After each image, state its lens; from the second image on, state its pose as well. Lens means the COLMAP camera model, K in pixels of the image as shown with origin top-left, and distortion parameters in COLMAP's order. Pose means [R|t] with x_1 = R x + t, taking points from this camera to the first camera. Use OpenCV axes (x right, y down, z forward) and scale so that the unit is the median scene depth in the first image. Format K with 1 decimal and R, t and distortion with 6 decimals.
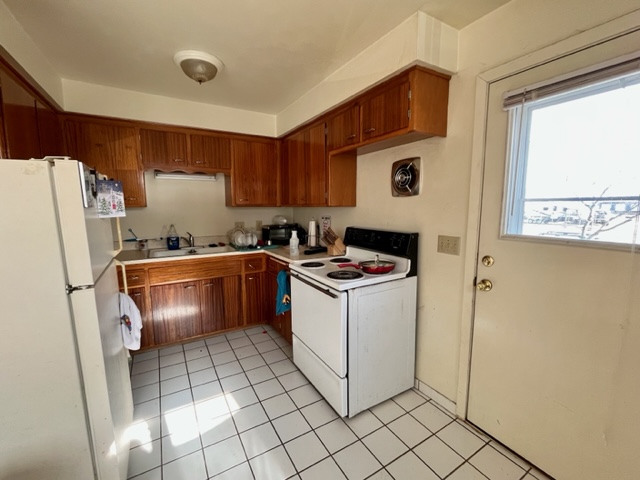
lens RADIAL K [[278.0, 0, 320.8], [0, 278.0, 240.0], [0, 0, 1]] dist [0.006923, -0.000778]
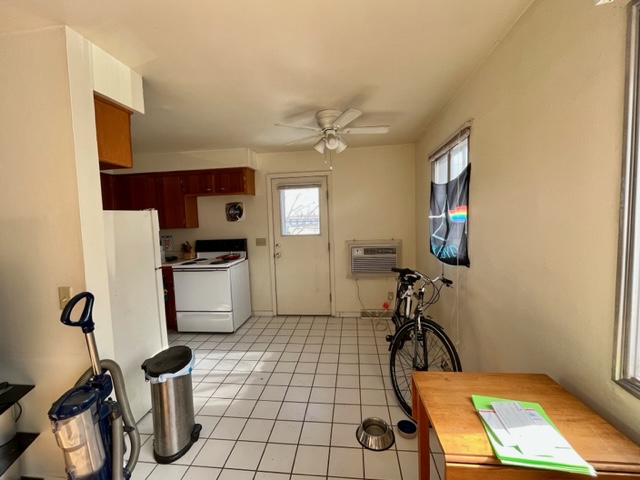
lens RADIAL K [[278.0, 0, 323.4], [0, 278.0, 236.2], [0, 0, 1]] dist [0.006923, -0.000778]
pose [[0.587664, -0.061949, 0.806730, -0.942564], [0.131221, 0.991162, -0.019476, 0.070814], [-0.798394, 0.117305, 0.590599, -0.659491]]
